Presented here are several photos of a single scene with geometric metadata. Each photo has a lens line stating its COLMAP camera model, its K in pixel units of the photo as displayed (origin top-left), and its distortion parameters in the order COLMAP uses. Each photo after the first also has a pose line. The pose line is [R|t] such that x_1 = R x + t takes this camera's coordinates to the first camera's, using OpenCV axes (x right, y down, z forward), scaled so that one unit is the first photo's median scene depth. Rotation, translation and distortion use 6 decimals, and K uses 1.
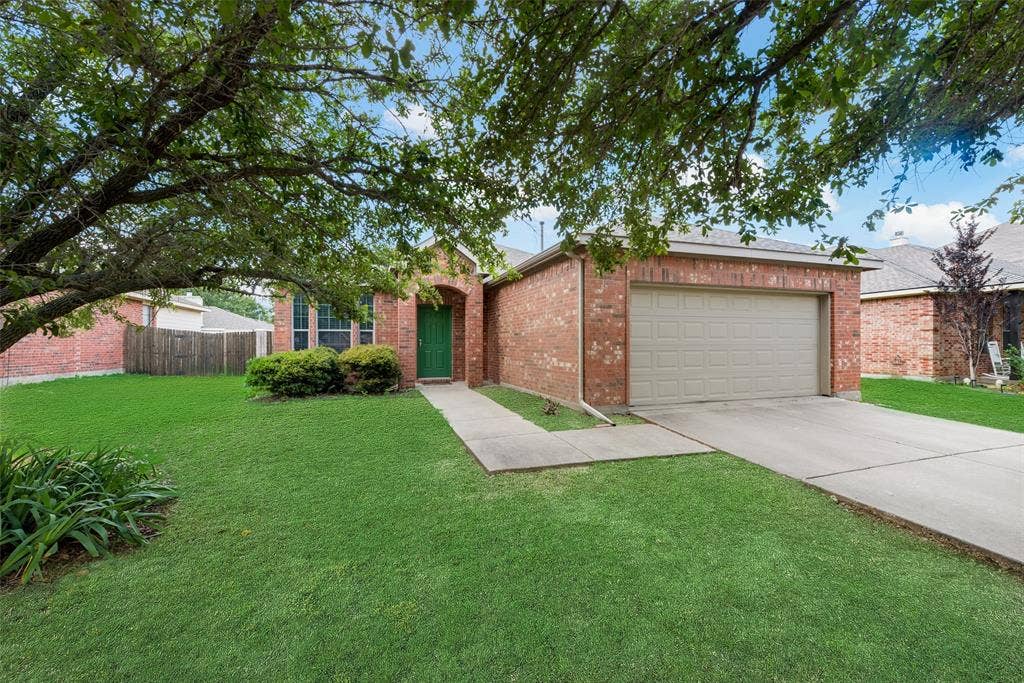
lens RADIAL K [[407.1, 0, 512.6], [0, 407.1, 341.3], [0, 0, 1]] dist [-0.001242, 0.000091]
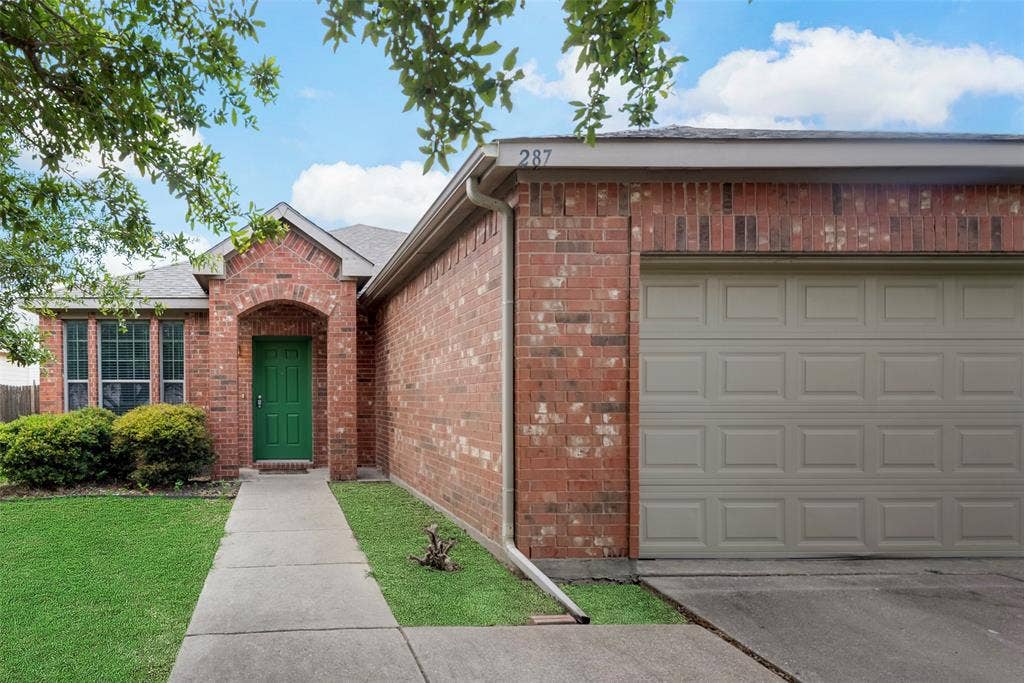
lens RADIAL K [[334.0, 0, 496.8], [0, 334.0, 392.8], [0, 0, 1]] dist [0.002321, -0.000099]
pose [[0.952756, 0.002723, -0.303724, 0.256221], [0.000011, 0.999960, 0.008997, -0.013179], [0.303737, -0.008575, 0.952717, 0.647387]]
